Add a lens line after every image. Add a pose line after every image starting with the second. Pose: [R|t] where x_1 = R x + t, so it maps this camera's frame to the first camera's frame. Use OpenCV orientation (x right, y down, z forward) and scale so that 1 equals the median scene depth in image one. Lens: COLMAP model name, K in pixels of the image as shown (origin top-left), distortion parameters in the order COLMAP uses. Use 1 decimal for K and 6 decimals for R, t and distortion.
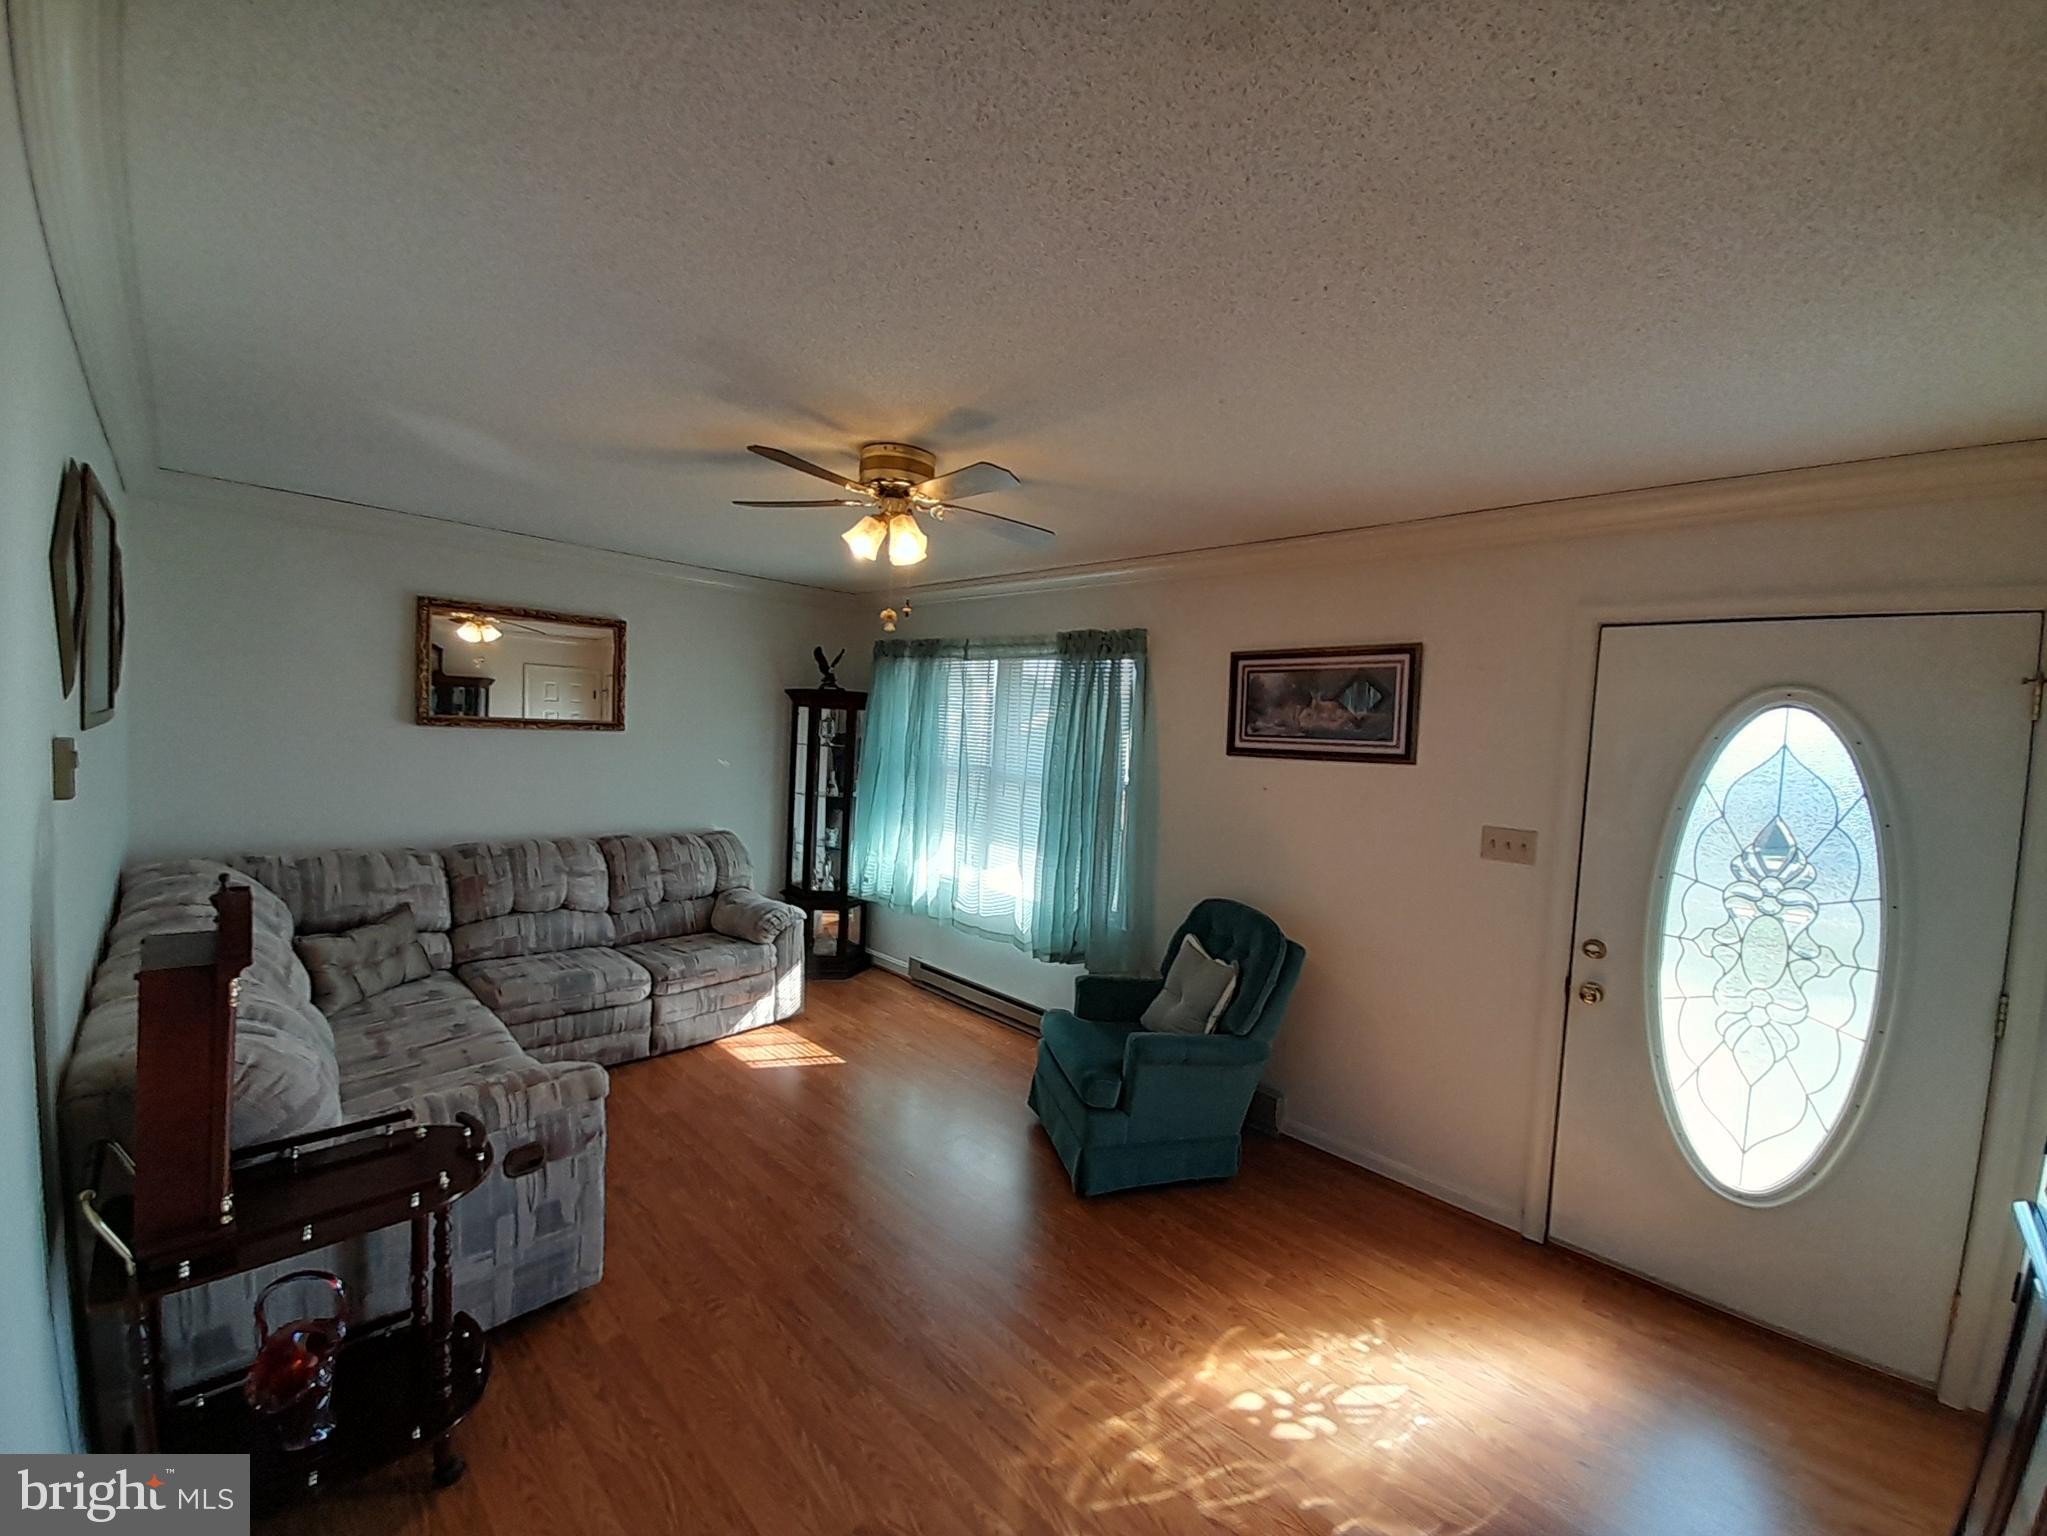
lens RADIAL K [[797.1, 0, 1018.6], [0, 797.1, 772.2], [0, 0, 1]] dist [0.029483, -0.018983]
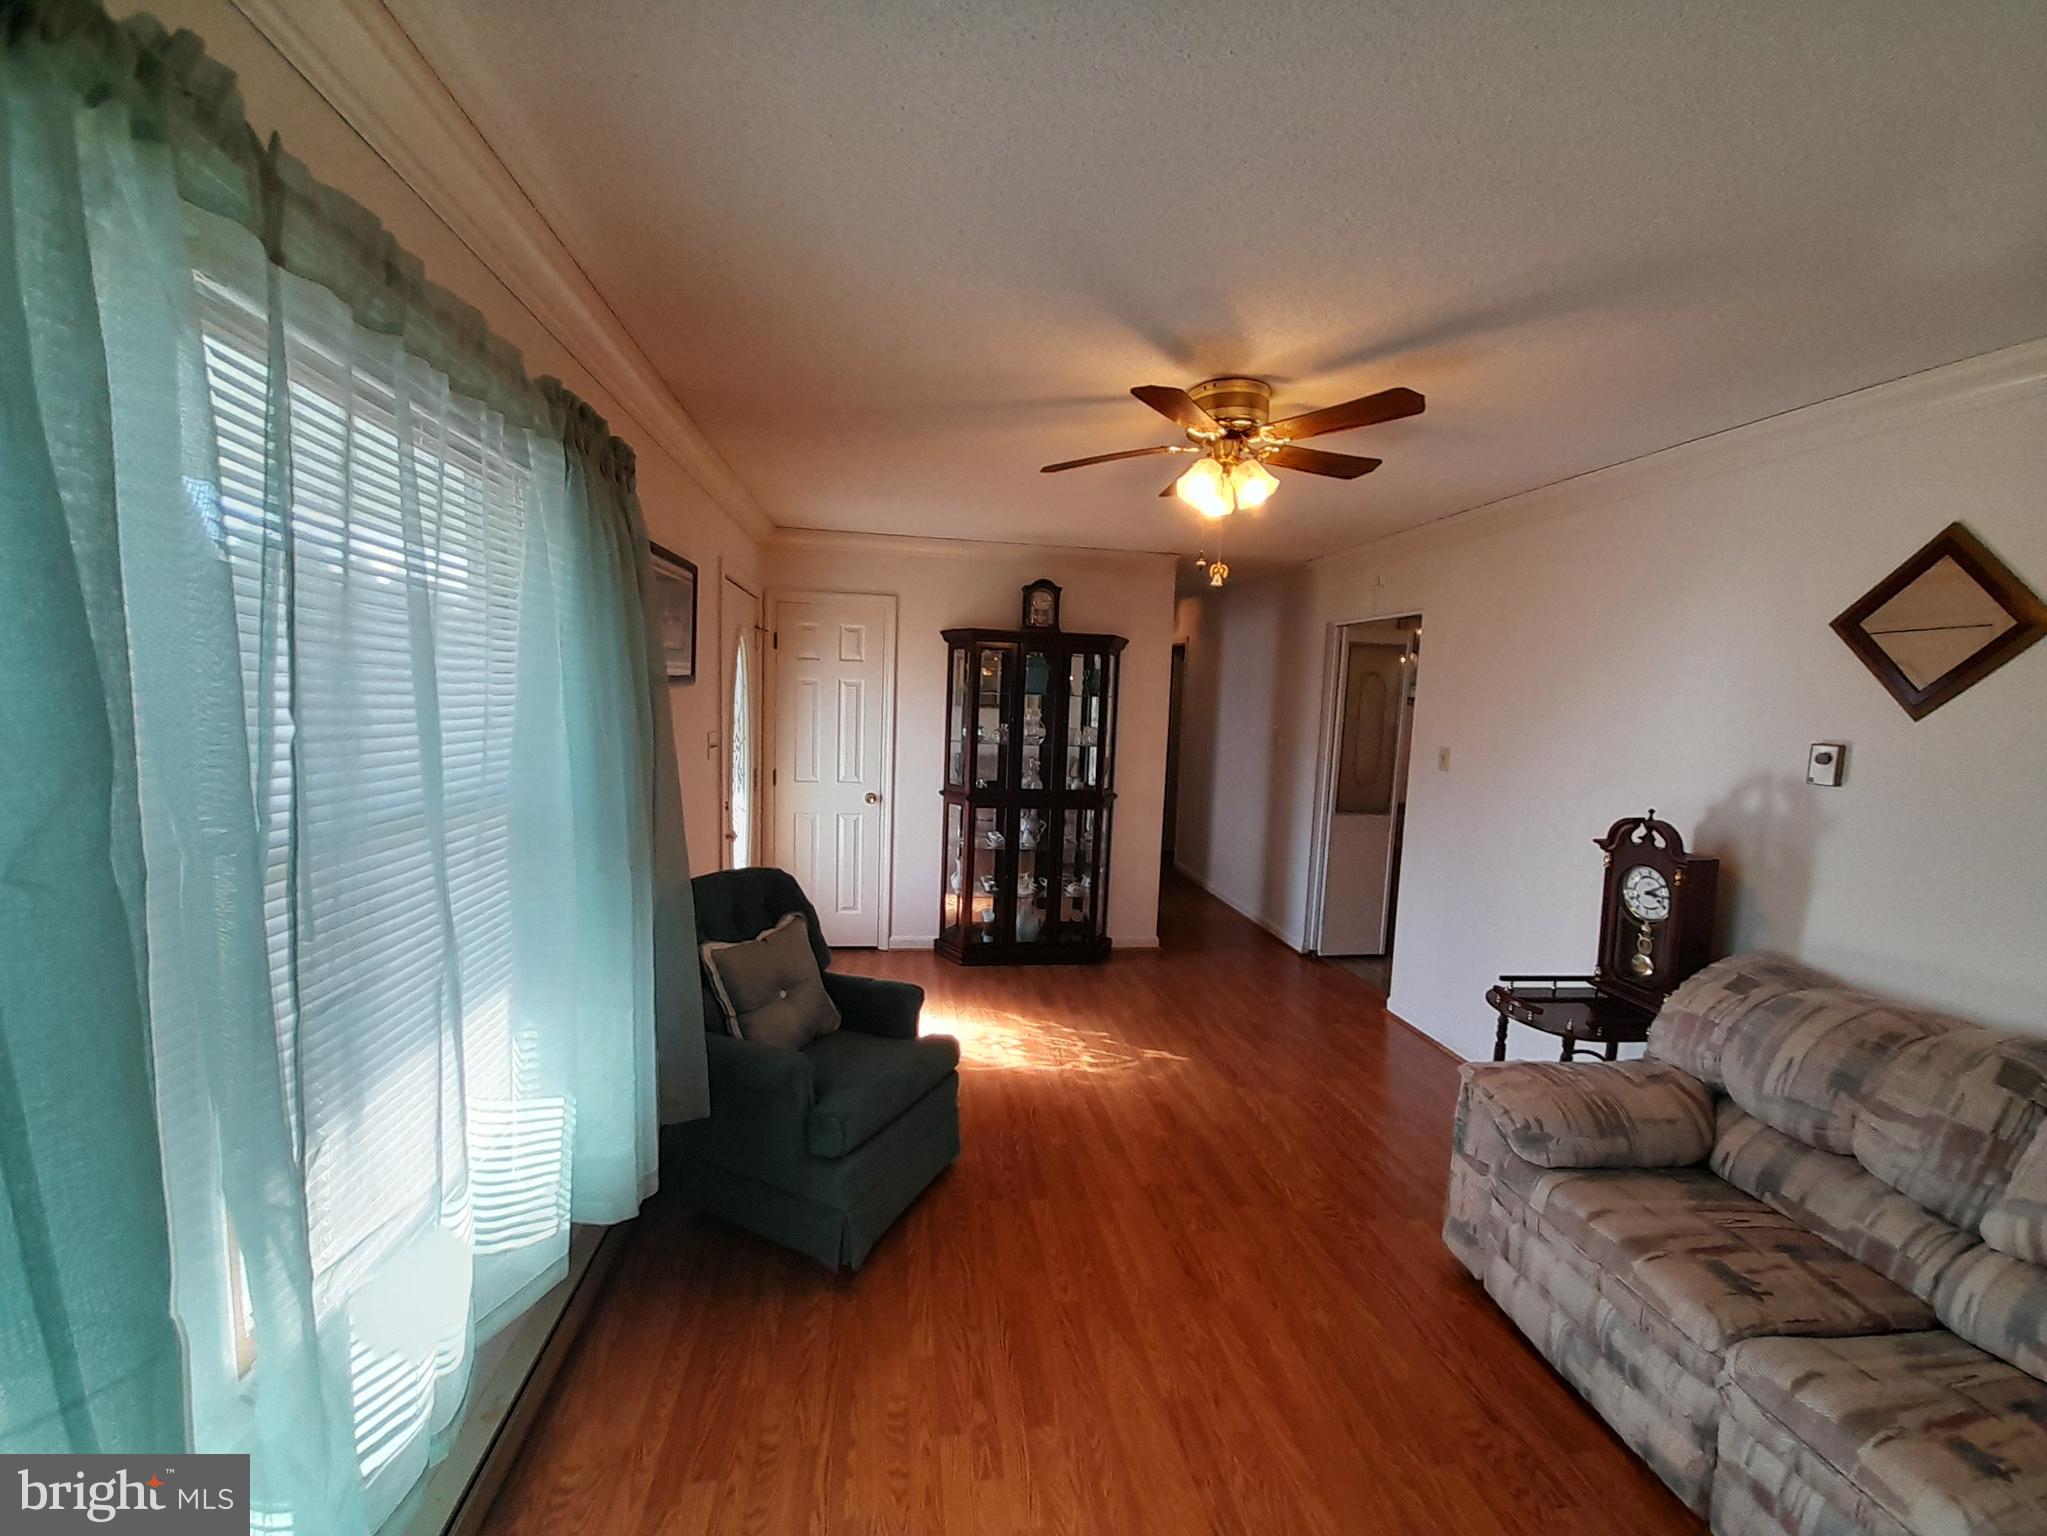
lens RADIAL K [[797.1, 0, 1018.6], [0, 797.1, 772.2], [0, 0, 1]] dist [0.029483, -0.018983]
pose [[-0.793910, -0.140735, 0.591524, -0.365081], [-0.048040, 0.984322, 0.169712, -0.073533], [-0.606135, 0.106319, -0.788224, 1.237648]]
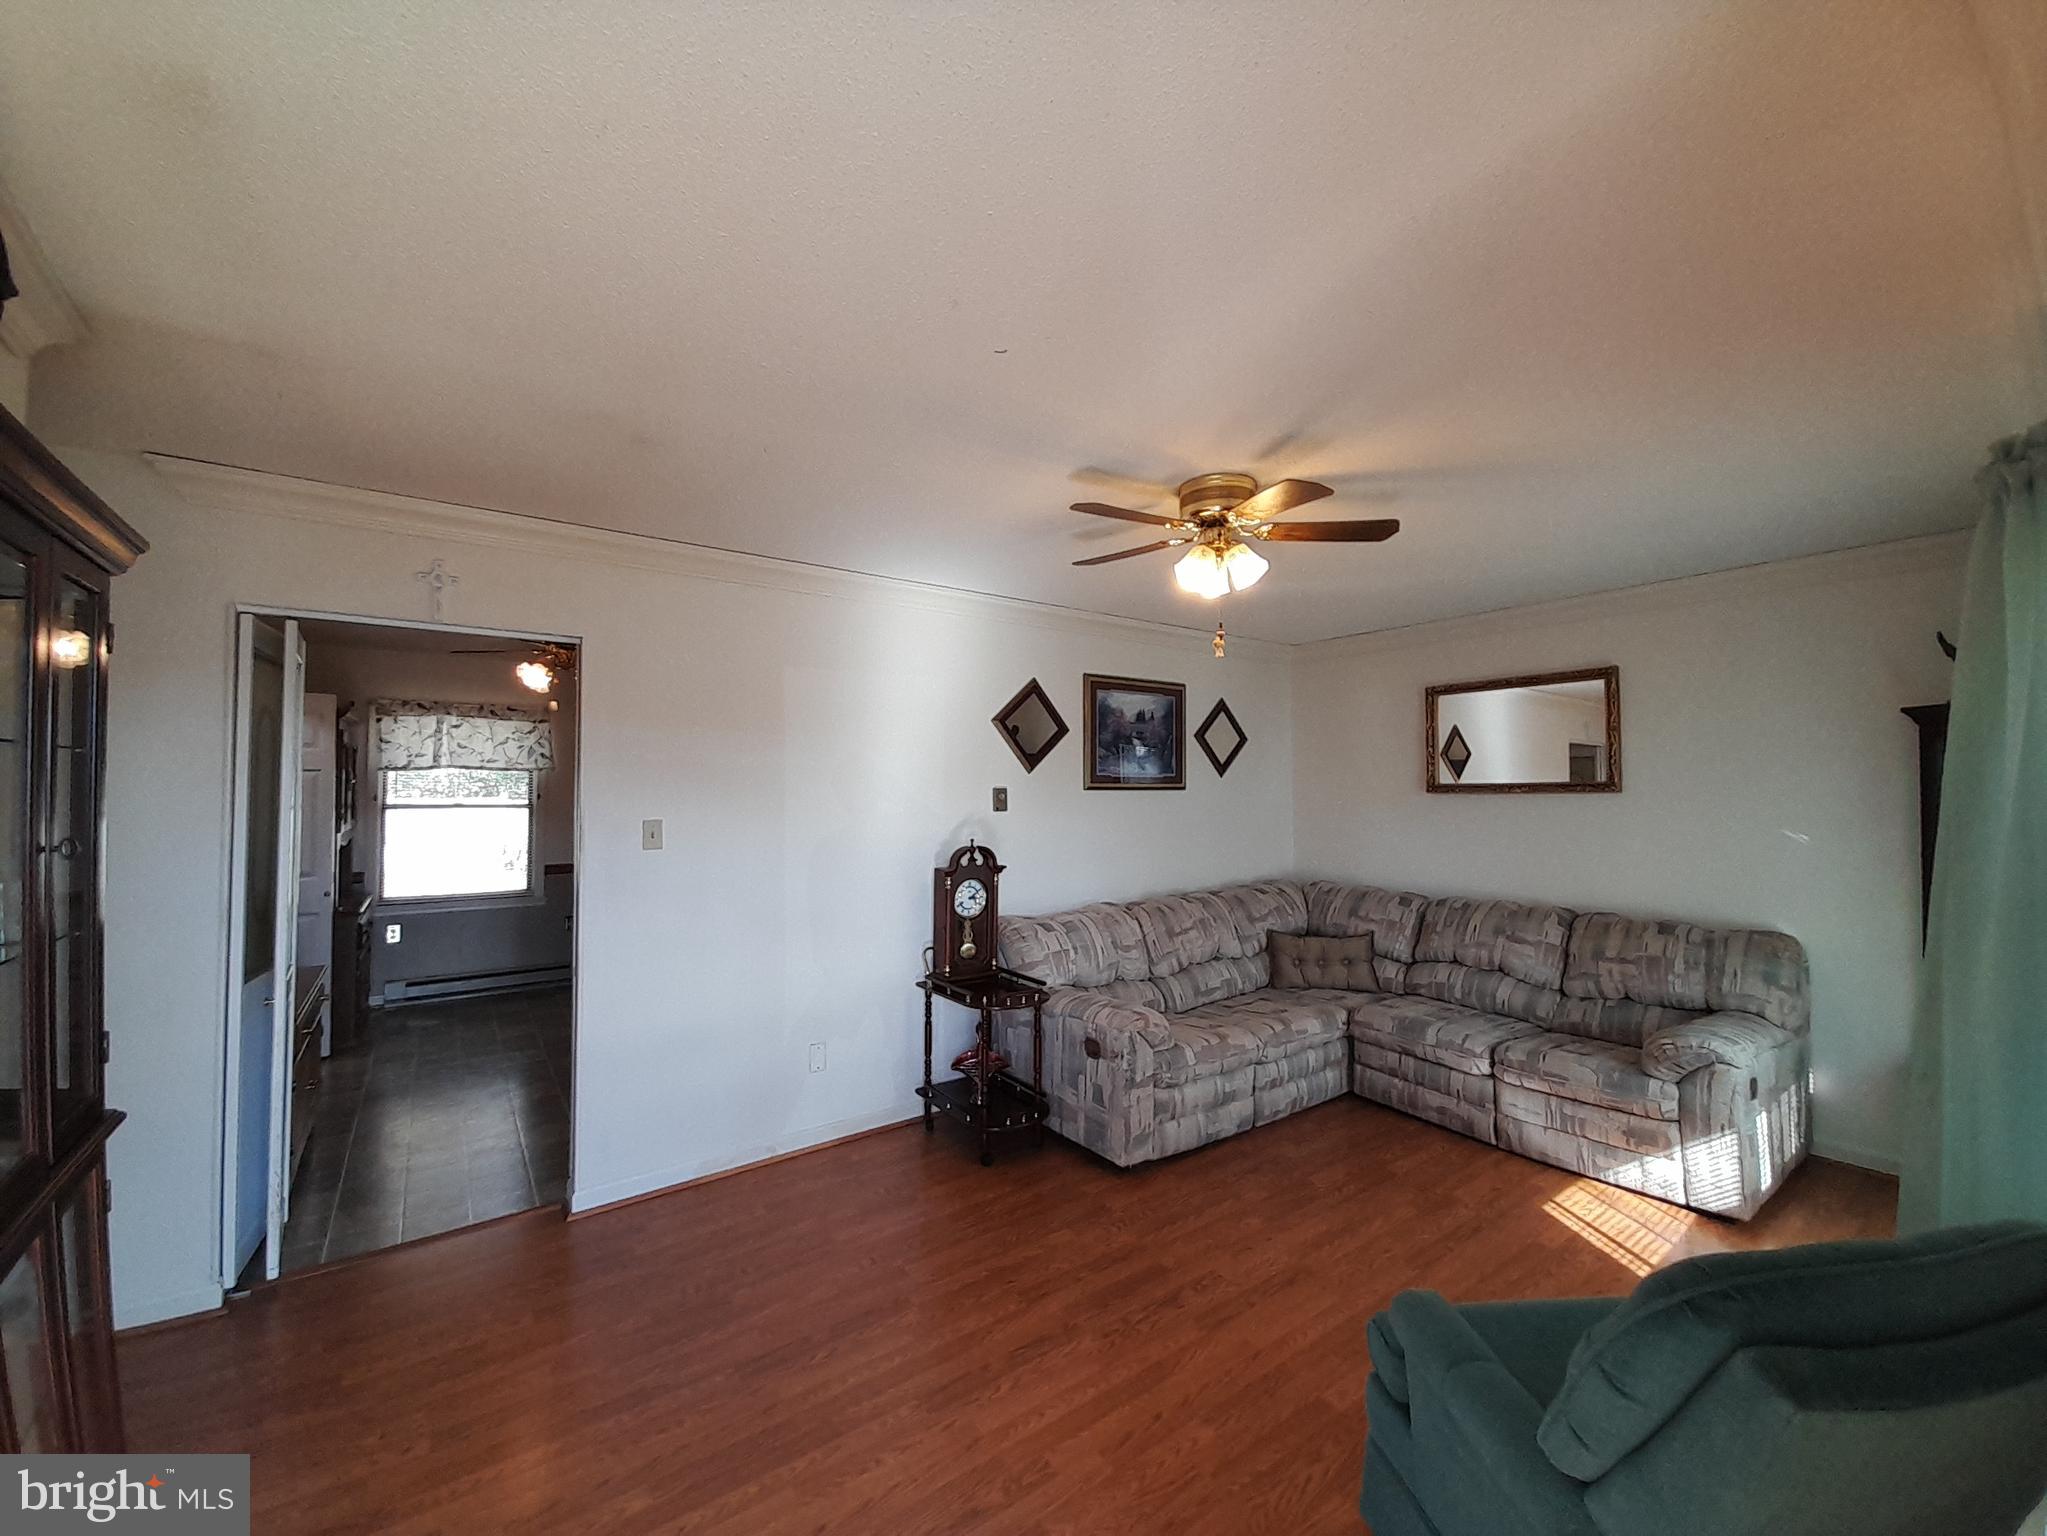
lens RADIAL K [[799.6, 0, 1017.8], [0, 799.6, 772.5], [0, 0, 1]] dist [0.024114, -0.013456]
pose [[-0.171170, -0.073173, -0.982520, 0.557152], [-0.059221, 0.996199, -0.063874, 0.024694], [0.983460, 0.047252, -0.174853, 0.605755]]
